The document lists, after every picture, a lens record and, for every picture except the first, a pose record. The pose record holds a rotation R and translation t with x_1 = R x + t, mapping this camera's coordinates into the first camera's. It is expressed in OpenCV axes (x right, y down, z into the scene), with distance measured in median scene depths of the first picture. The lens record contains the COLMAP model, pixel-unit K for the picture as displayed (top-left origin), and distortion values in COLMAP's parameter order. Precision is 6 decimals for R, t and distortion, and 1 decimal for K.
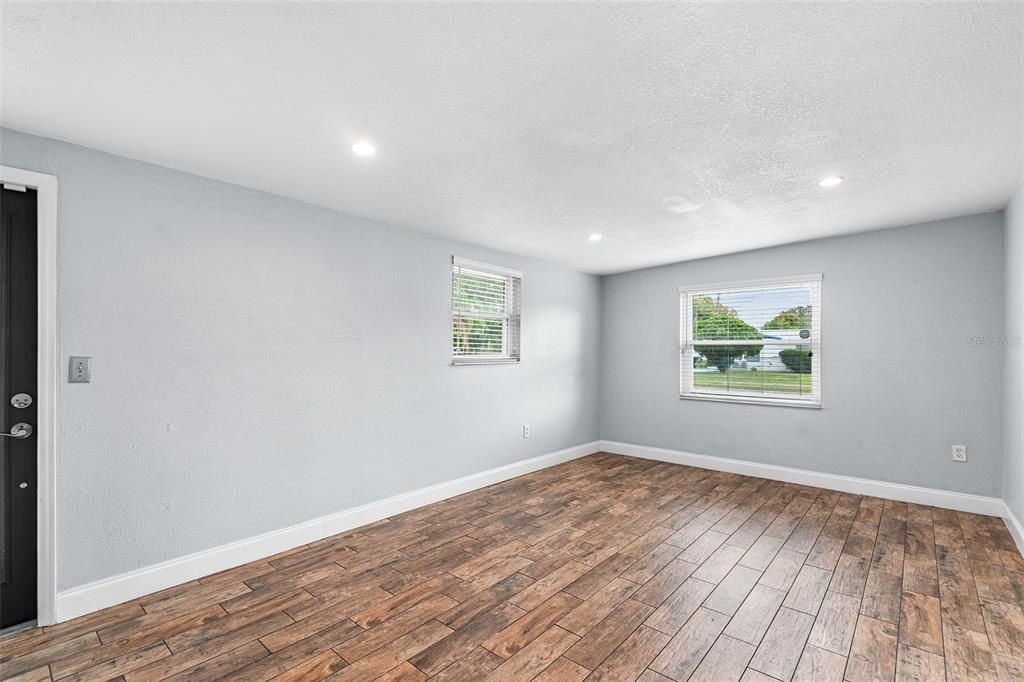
lens RADIAL K [[476.6, 0, 514.5], [0, 476.6, 345.0], [0, 0, 1]] dist [0.010366, -0.003725]
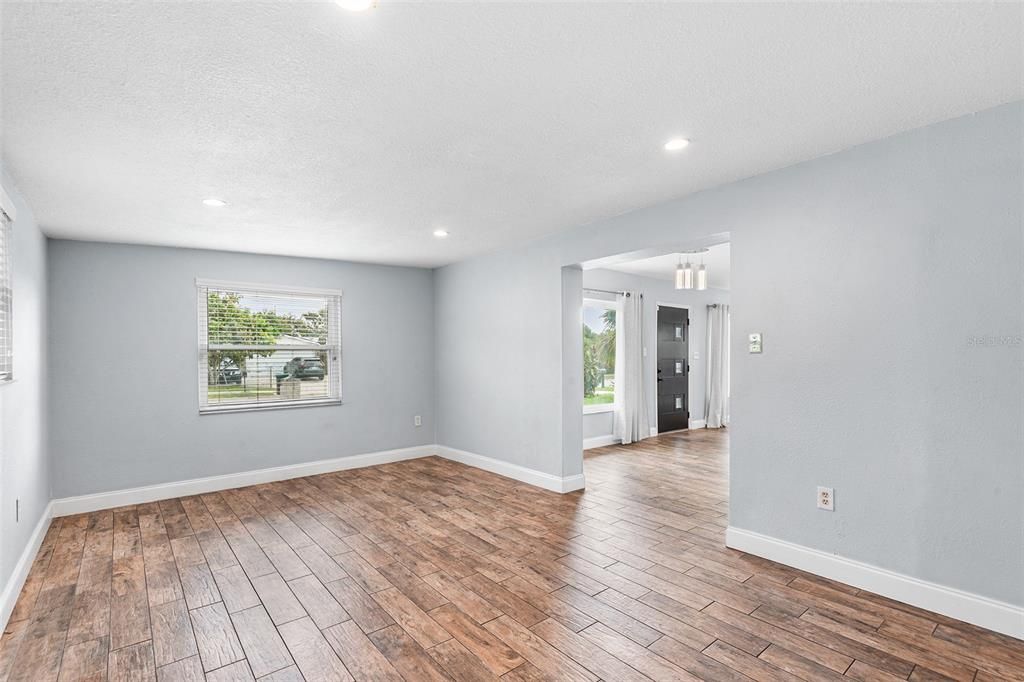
lens RADIAL K [[476.6, 0, 516.8], [0, 476.6, 347.4], [0, 0, 1]] dist [0.010366, -0.003725]
pose [[0.153493, 0.006395, 0.988129, -0.478846], [-0.001440, 0.999979, -0.006248, 0.000581], [-0.988149, -0.000464, 0.153499, 0.404343]]
